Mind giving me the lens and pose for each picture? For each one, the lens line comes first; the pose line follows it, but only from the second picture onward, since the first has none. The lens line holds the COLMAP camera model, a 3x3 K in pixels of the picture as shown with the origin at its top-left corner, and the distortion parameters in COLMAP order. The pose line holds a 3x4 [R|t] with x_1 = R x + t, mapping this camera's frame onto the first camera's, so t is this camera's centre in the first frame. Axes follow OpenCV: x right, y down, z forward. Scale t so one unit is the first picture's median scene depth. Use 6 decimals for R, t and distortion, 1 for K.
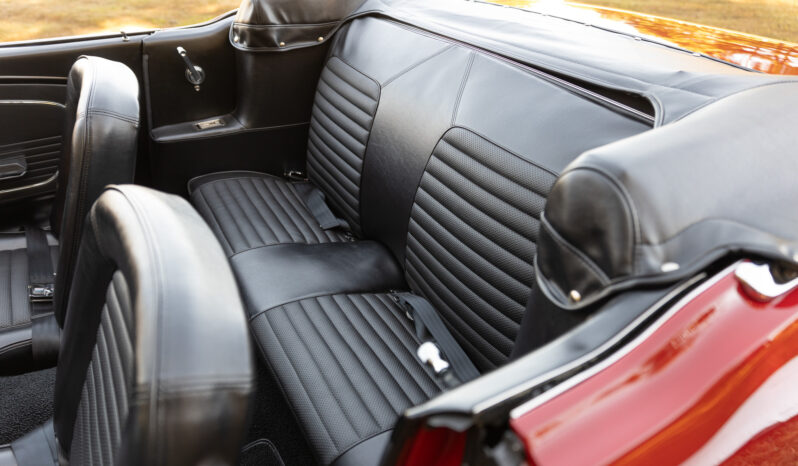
lens RADIAL K [[521.3, 0, 399.0], [0, 521.3, 233.0], [0, 0, 1]] dist [0.000723, 0.000721]
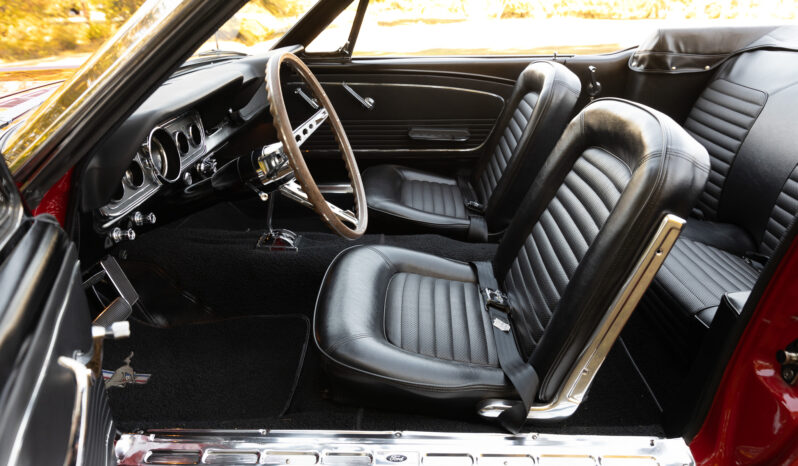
lens RADIAL K [[524.2, 0, 399.0], [0, 524.2, 233.0], [0, 0, 1]] dist [0.000595, 0.001143]
pose [[0.848176, 0.197154, -0.491659, -0.106396], [-0.271032, 0.958984, -0.083016, 0.380898], [0.455126, 0.203667, 0.866822, -0.400793]]
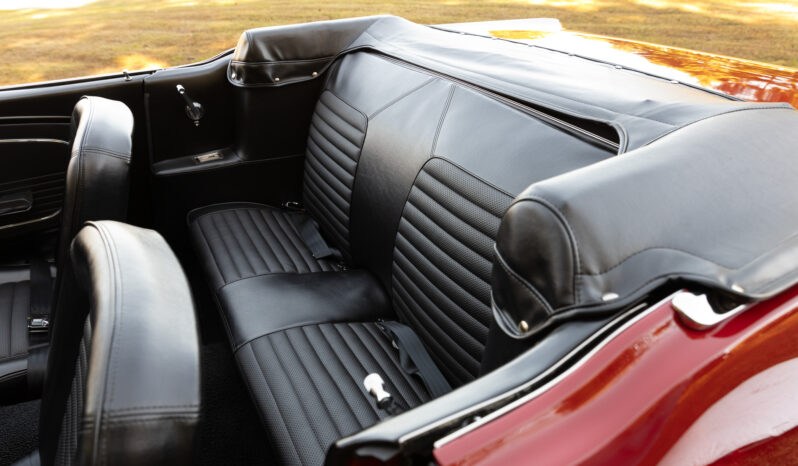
lens RADIAL K [[524.2, 0, 399.0], [0, 524.2, 233.0], [0, 0, 1]] dist [0.000595, 0.001143]
pose [[0.999154, -0.012766, -0.039092, 0.067948], [0.010790, 0.998673, -0.050367, -0.004792], [0.039683, 0.049902, 0.997965, -0.015623]]
